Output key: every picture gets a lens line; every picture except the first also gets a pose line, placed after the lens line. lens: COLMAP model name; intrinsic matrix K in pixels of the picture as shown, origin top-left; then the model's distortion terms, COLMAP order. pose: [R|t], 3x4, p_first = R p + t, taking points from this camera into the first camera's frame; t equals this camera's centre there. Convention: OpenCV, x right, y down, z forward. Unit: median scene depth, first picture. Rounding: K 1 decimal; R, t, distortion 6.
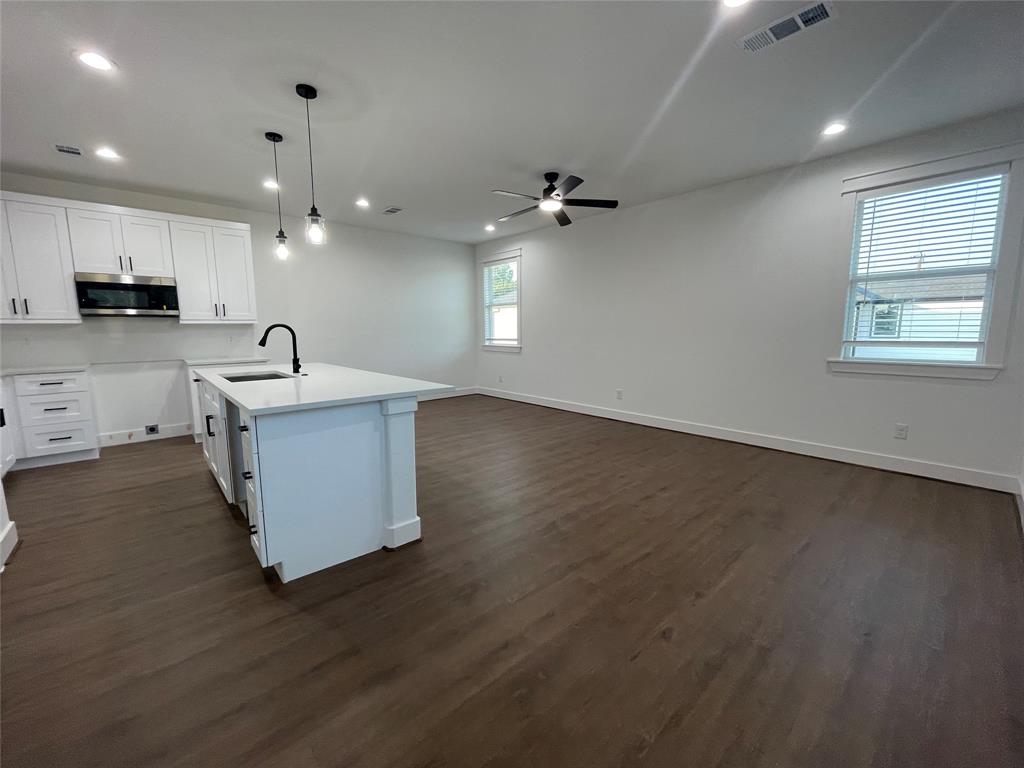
lens RADIAL K [[414.5, 0, 512.6], [0, 414.5, 381.7], [0, 0, 1]] dist [-0.006007, 0.001933]
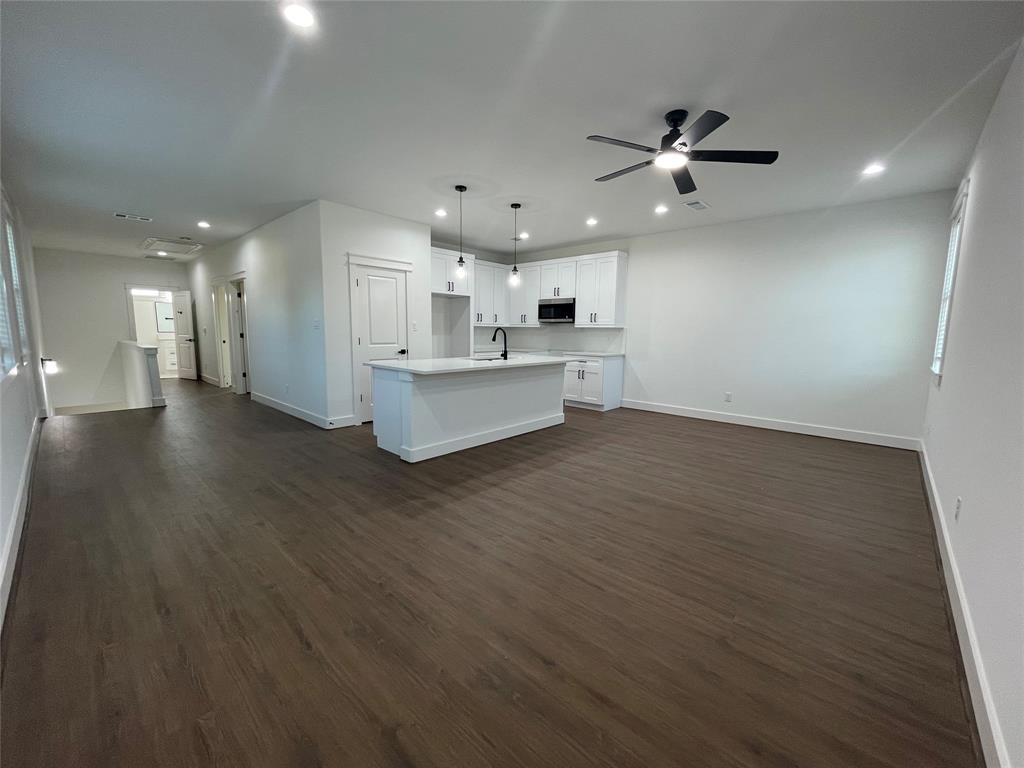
lens RADIAL K [[414.5, 0, 511.7], [0, 414.5, 382.4], [0, 0, 1]] dist [-0.006007, 0.001933]
pose [[0.092121, 0.135467, -0.986490, 0.797732], [-0.144723, 0.982004, 0.121337, -0.103325], [0.985175, 0.131590, 0.110068, 0.697002]]
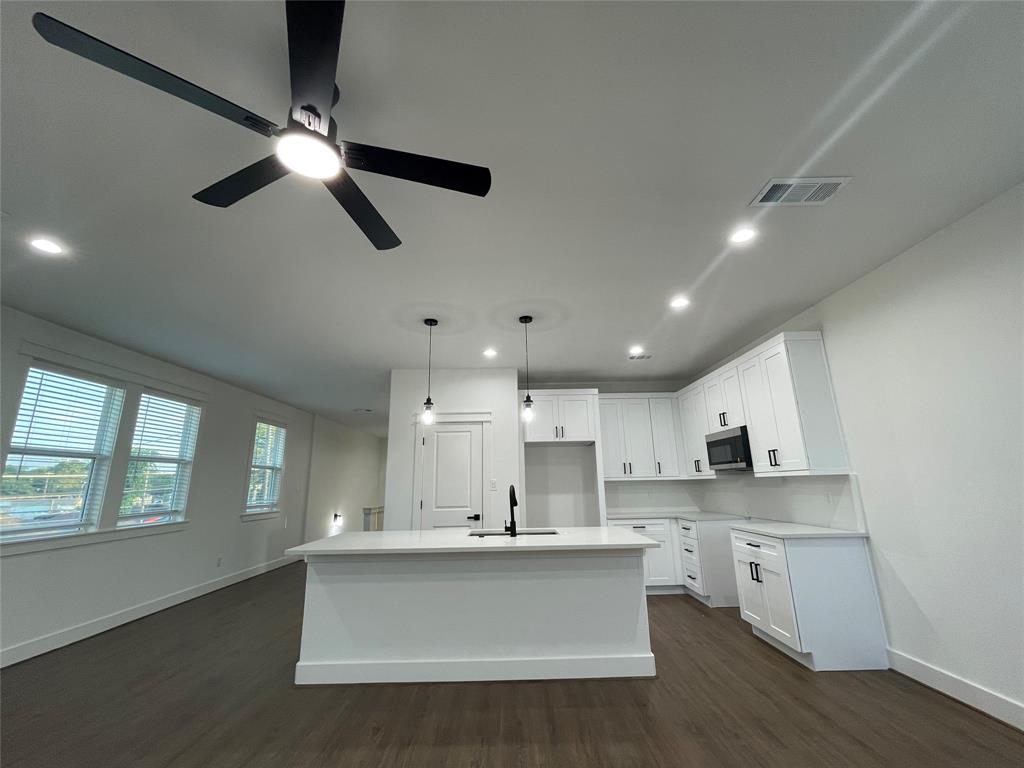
lens RADIAL K [[414.5, 0, 510.5], [0, 414.5, 380.8], [0, 0, 1]] dist [-0.006007, 0.001933]
pose [[-0.665528, -0.162063, -0.728566, 0.206019], [-0.073731, 0.985643, -0.151895, -0.189491], [0.742722, -0.047372, -0.667922, 1.340456]]
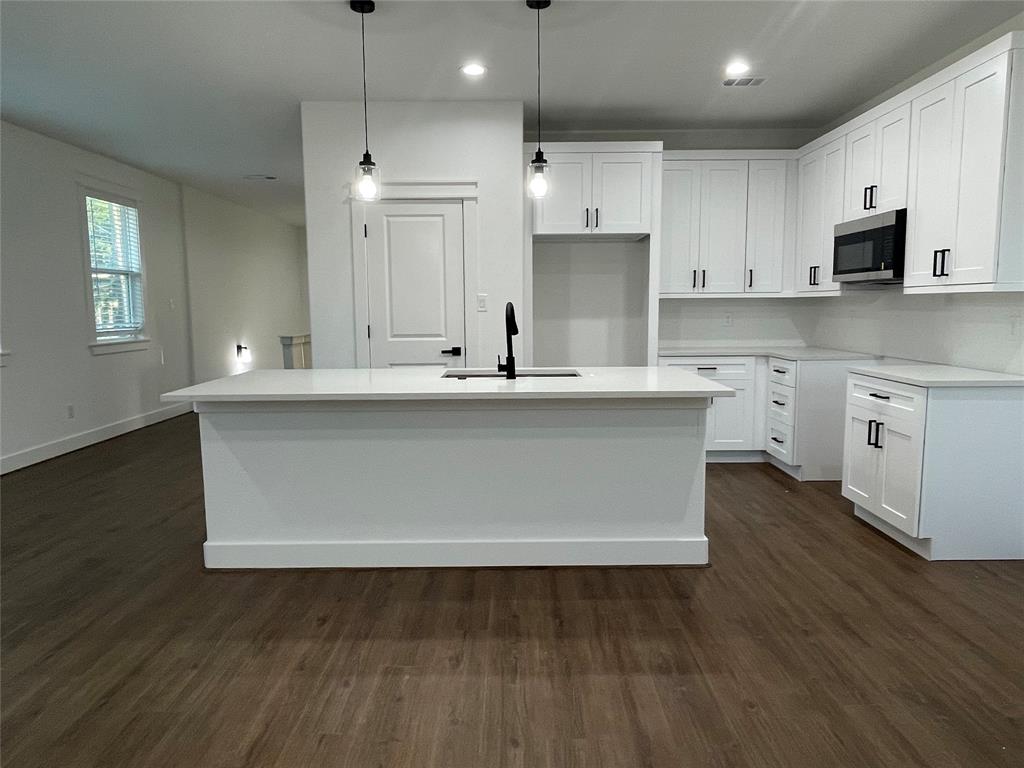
lens RADIAL K [[666.4, 0, 505.4], [0, 666.4, 381.6], [0, 0, 1]] dist [-0.016783, 0.000355]
pose [[-0.673637, 0.098344, -0.732490, 0.186034], [-0.081813, 0.975093, 0.206155, -0.183534], [0.734521, 0.198801, -0.648813, 1.331997]]
